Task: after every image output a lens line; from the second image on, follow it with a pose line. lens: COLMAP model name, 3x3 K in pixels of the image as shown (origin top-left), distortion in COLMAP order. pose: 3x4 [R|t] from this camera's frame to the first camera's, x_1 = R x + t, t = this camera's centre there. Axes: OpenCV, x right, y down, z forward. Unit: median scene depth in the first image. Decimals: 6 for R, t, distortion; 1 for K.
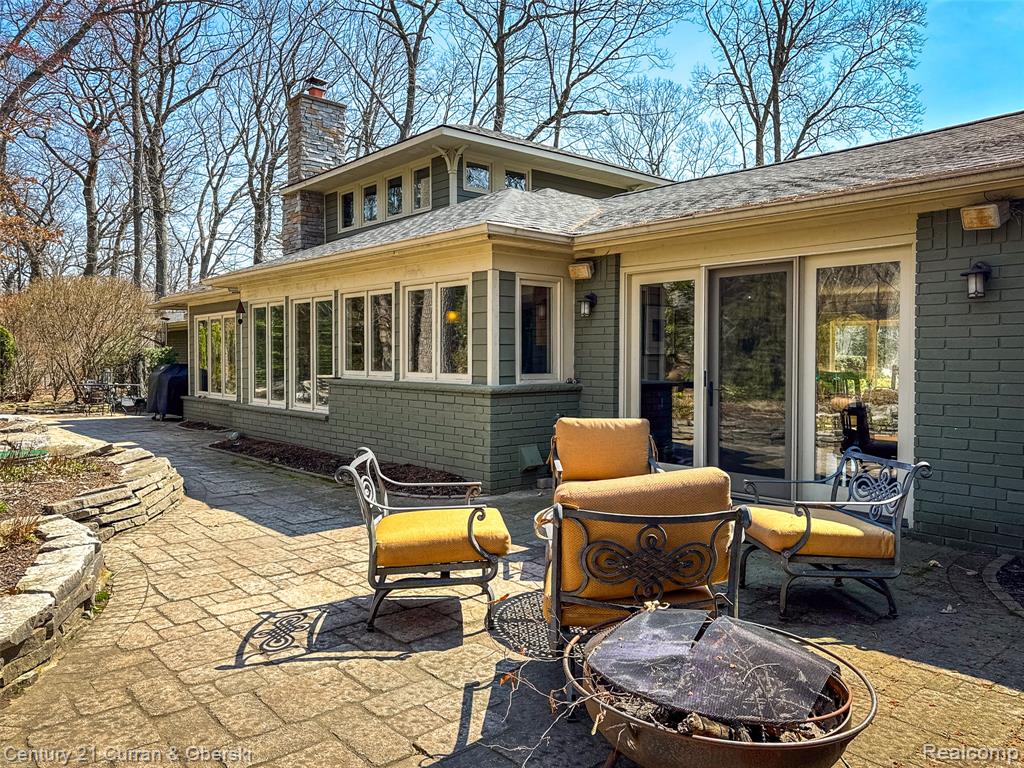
lens RADIAL K [[759.2, 0, 512.4], [0, 759.2, 382.4], [0, 0, 1]] dist [0.006412, 0.001777]
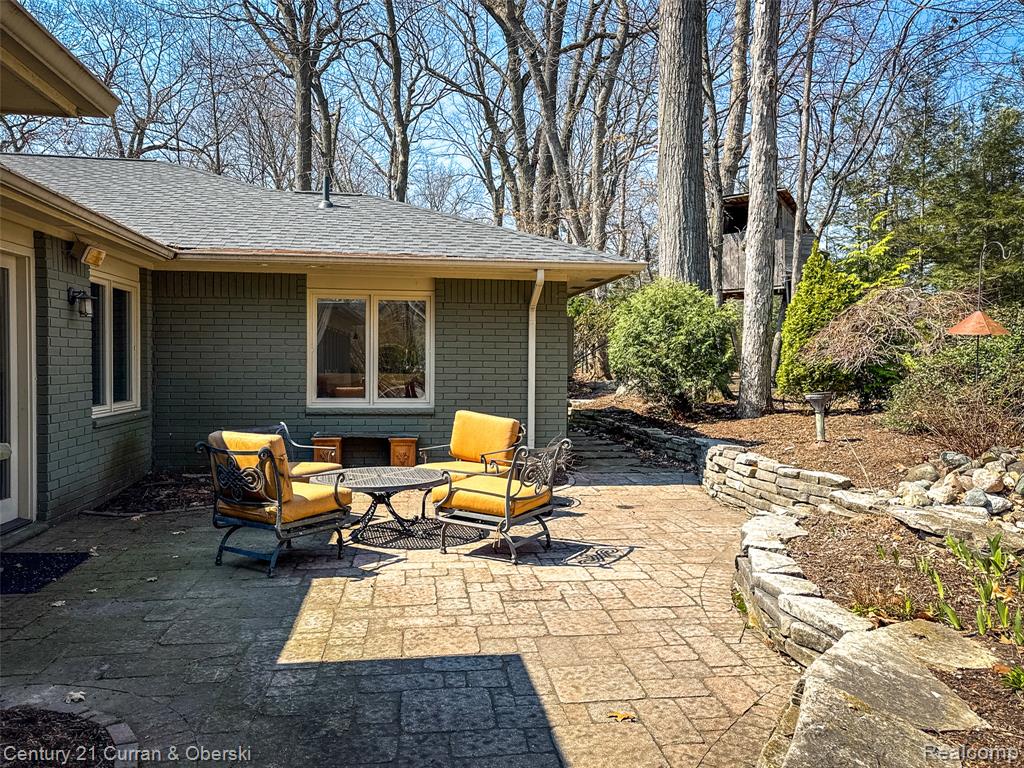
lens RADIAL K [[759.2, 0, 511.7], [0, 759.2, 382.9], [0, 0, 1]] dist [0.006412, 0.001777]
pose [[-0.838965, -0.017385, 0.543908, -0.860002], [0.013422, 0.998524, 0.052619, -0.078951], [-0.544020, 0.051446, -0.837494, 2.084593]]
